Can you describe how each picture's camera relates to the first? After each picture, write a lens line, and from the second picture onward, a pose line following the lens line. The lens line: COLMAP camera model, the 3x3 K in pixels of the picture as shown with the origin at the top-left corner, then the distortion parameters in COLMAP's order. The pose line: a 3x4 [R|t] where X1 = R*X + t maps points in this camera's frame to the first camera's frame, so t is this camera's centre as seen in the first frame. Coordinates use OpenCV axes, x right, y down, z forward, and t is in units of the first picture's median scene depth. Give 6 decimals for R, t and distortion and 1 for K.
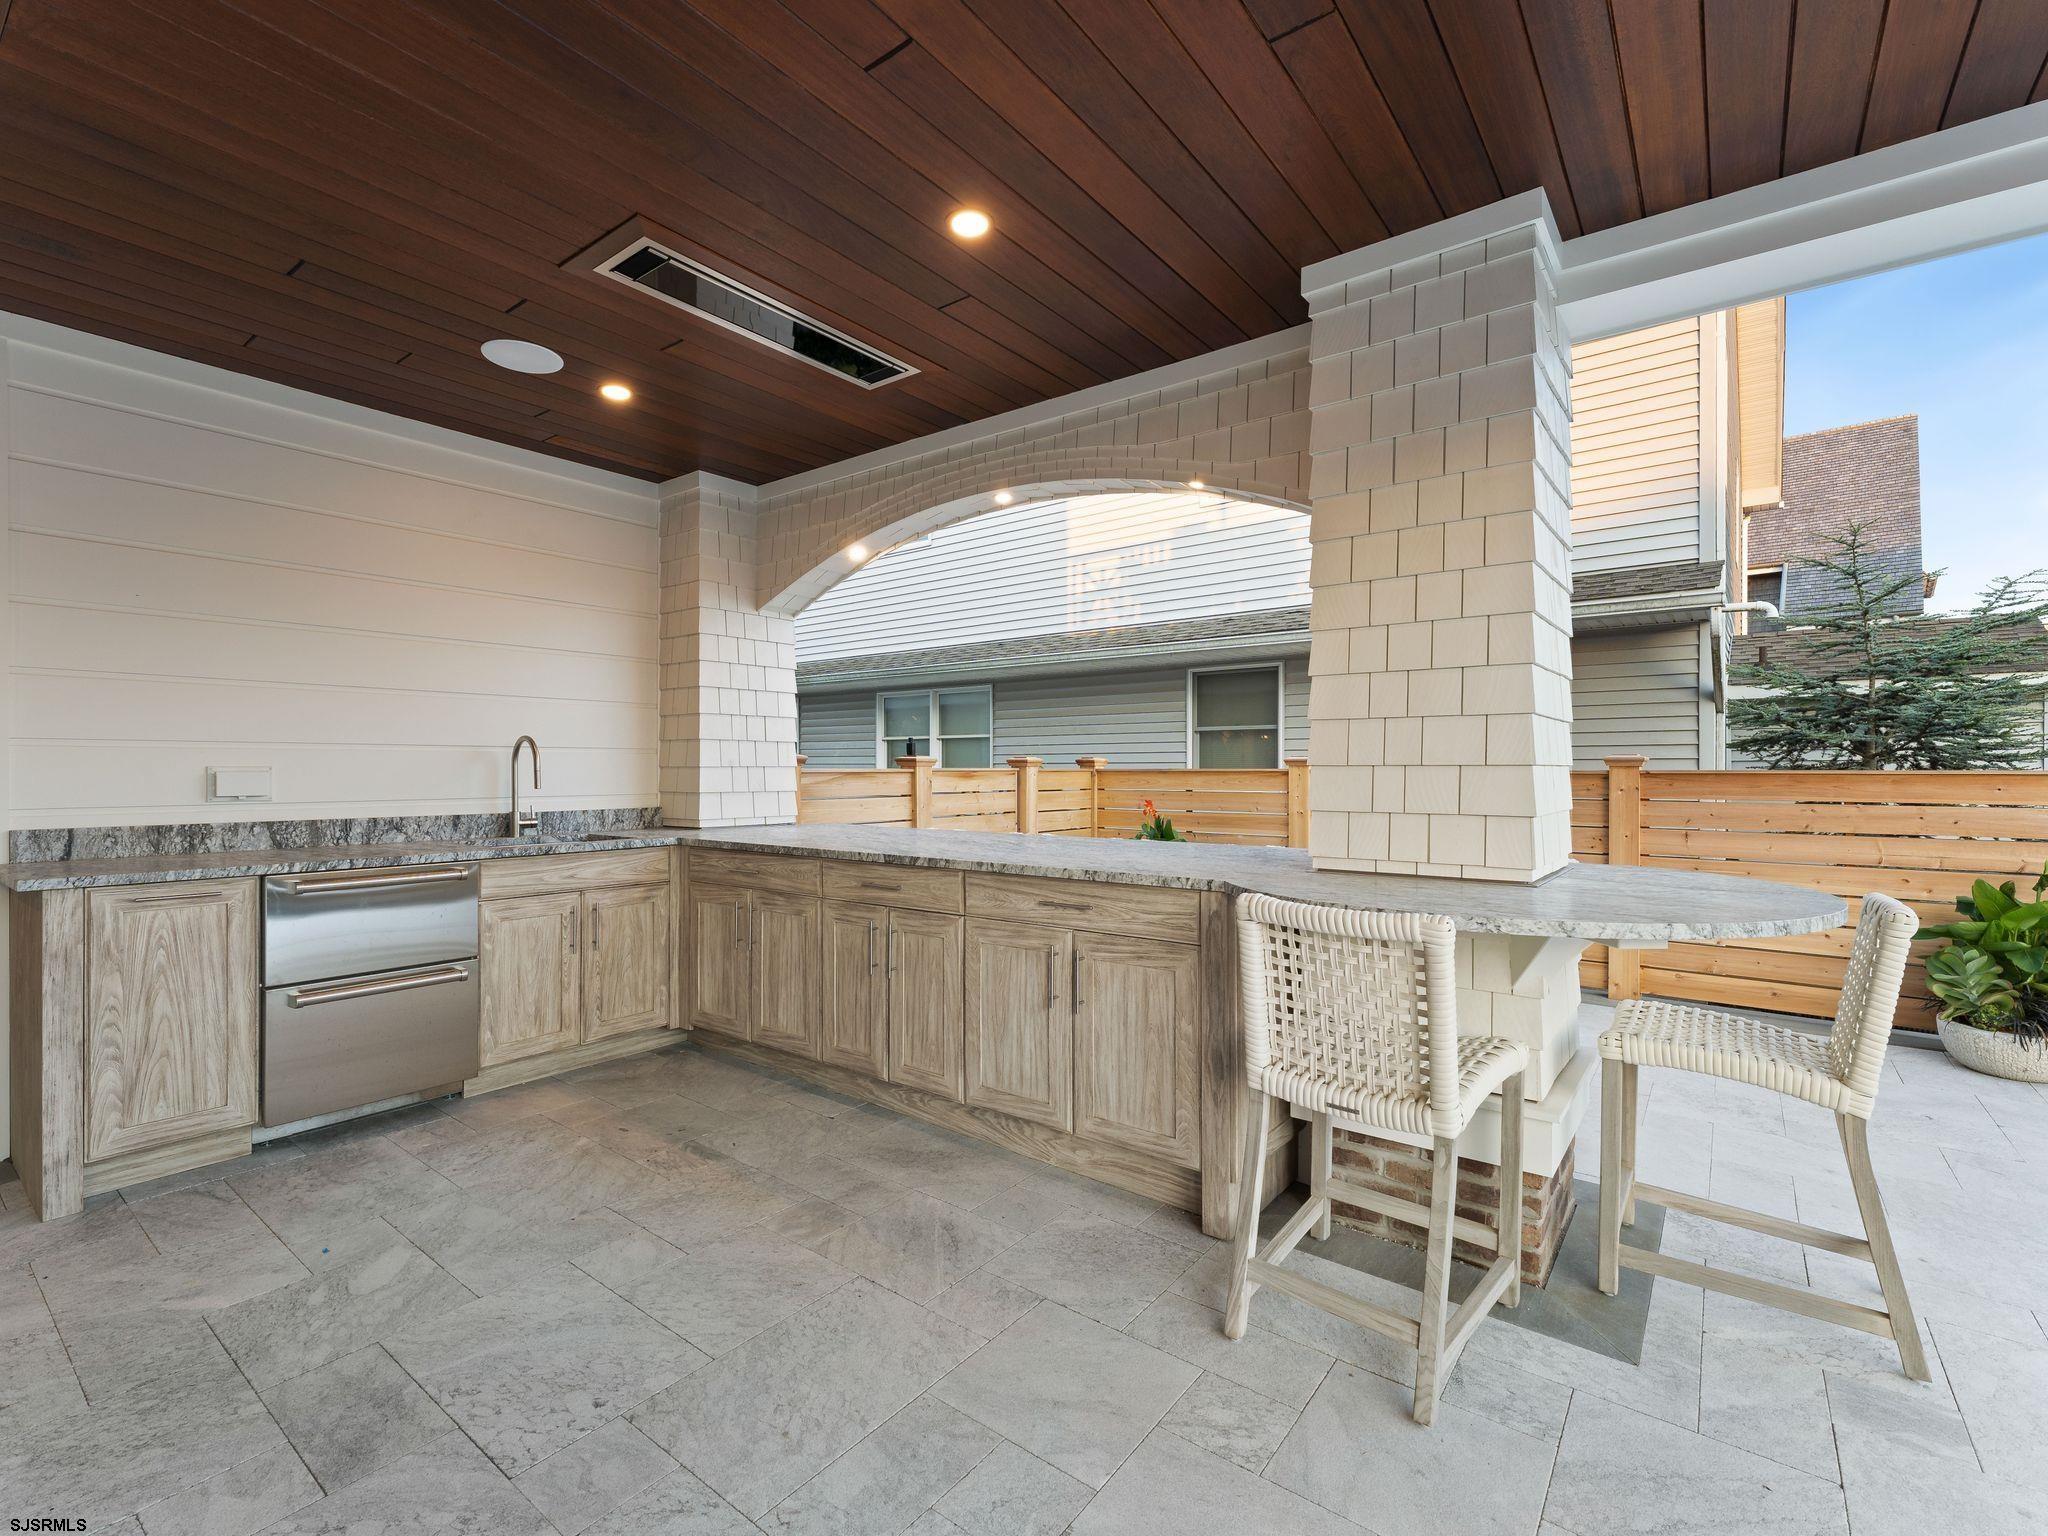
lens RADIAL K [[915.5, 0, 1026.9], [0, 915.5, 767.2], [0, 0, 1]] dist [-0.002242, -0.000145]
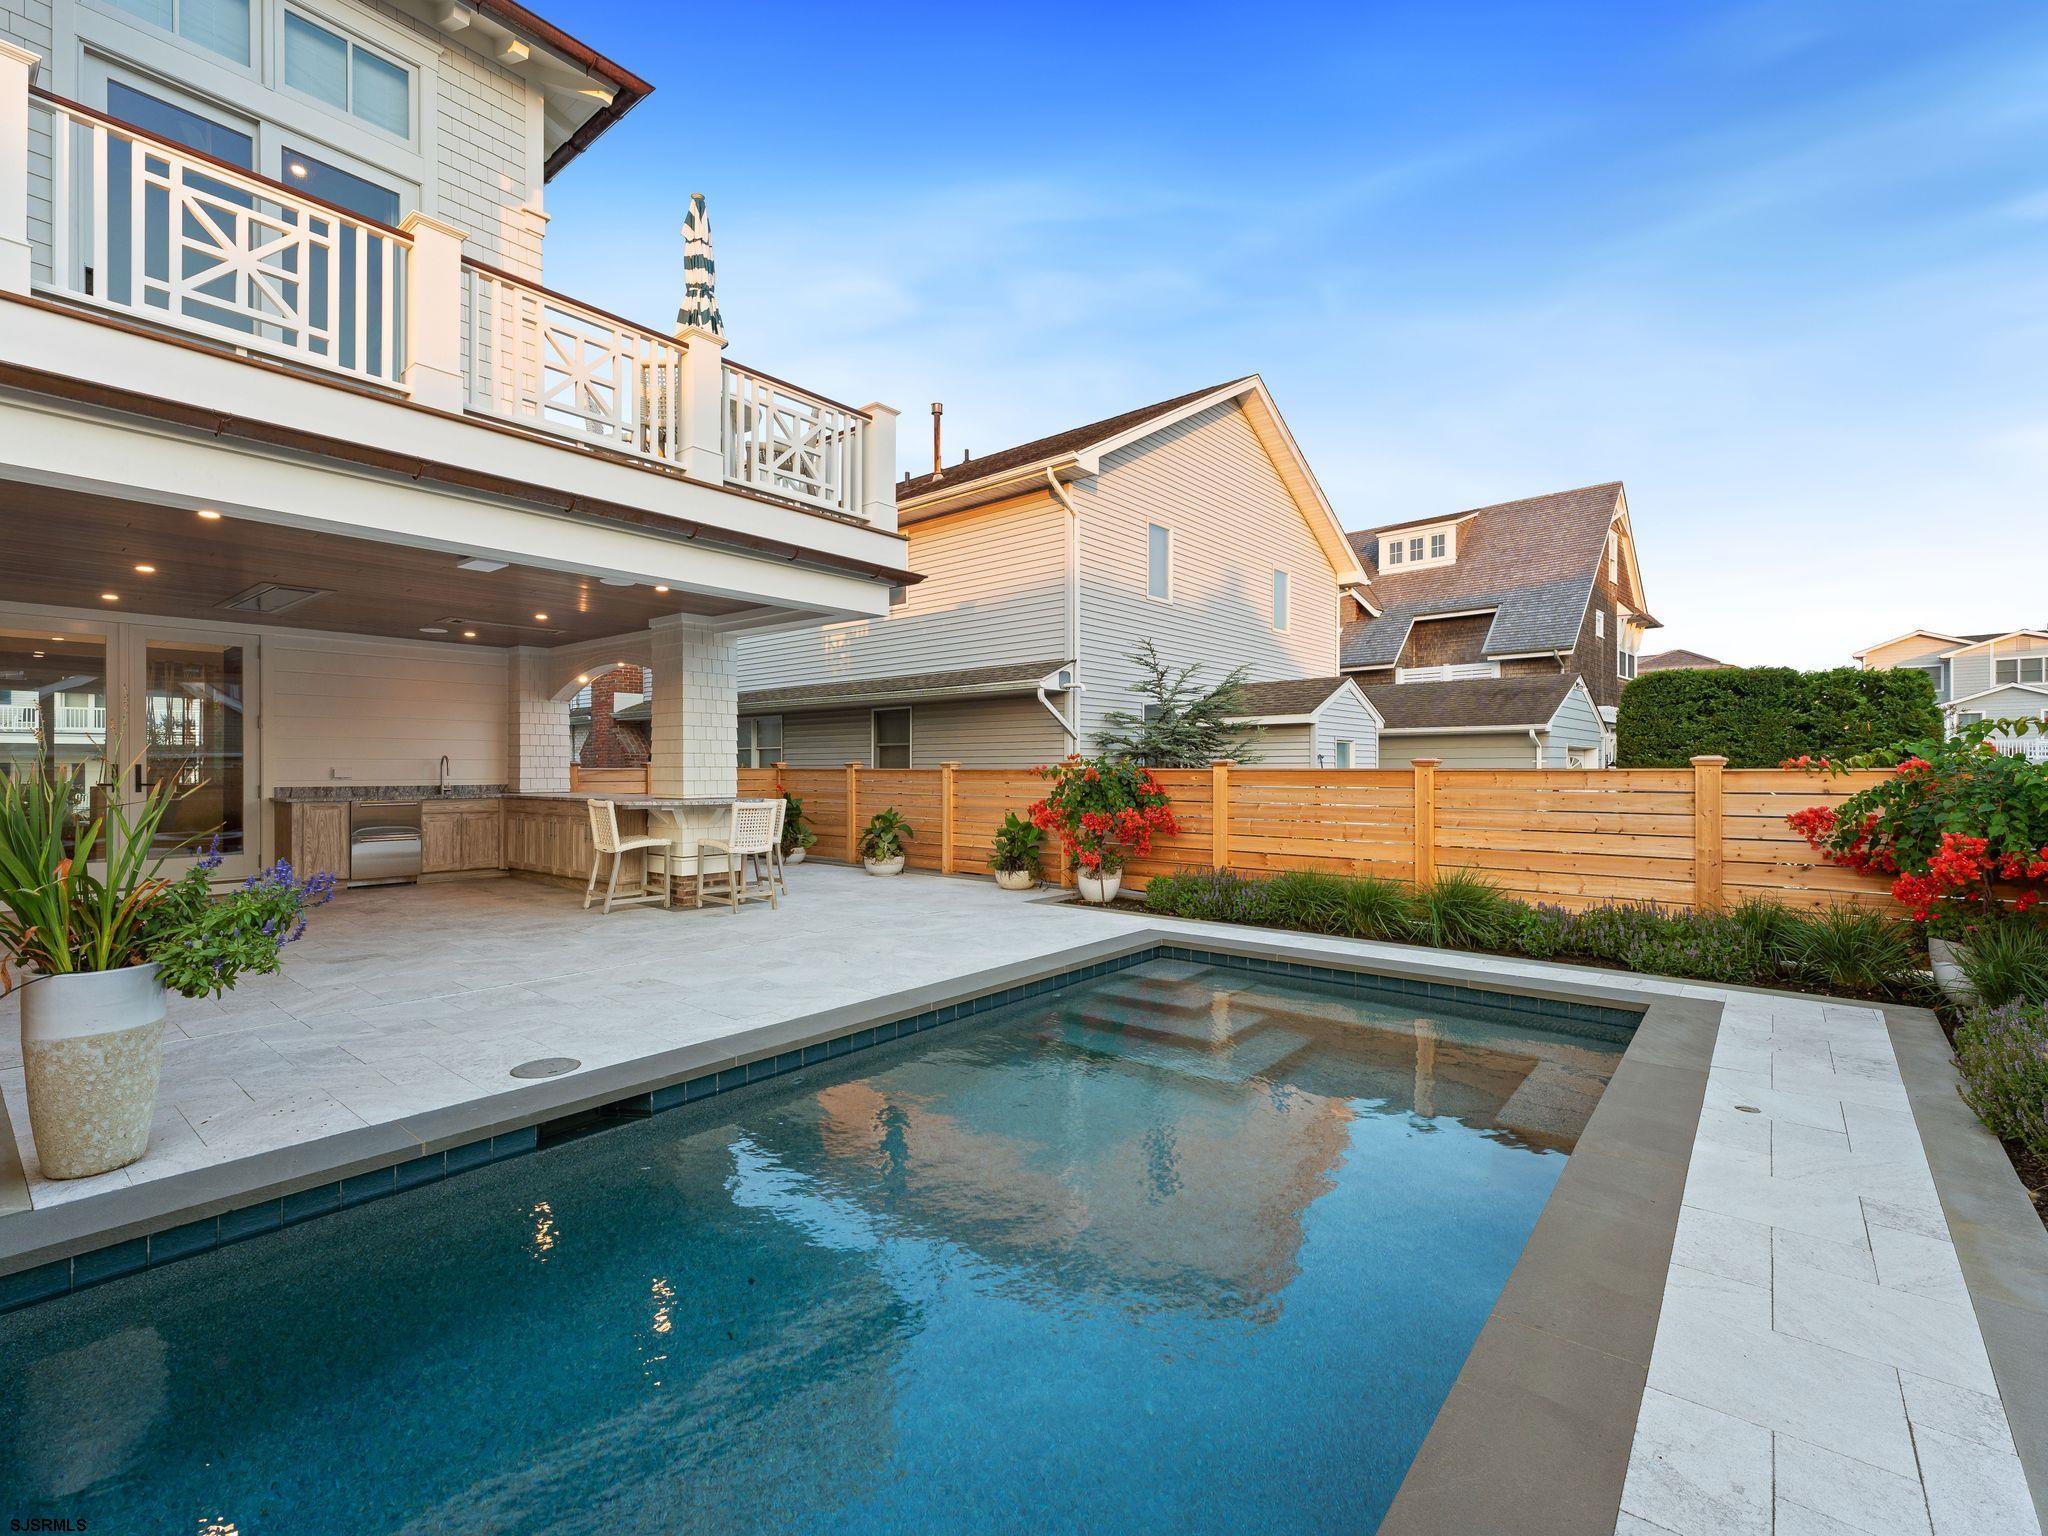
lens RADIAL K [[915.5, 0, 1021.9], [0, 915.5, 771.2], [0, 0, 1]] dist [-0.002242, -0.000145]
pose [[0.999087, -0.001529, -0.042697, 1.189945], [0.001677, 0.999993, 0.003438, 0.003908], [0.042692, -0.003506, 0.999082, -1.512778]]
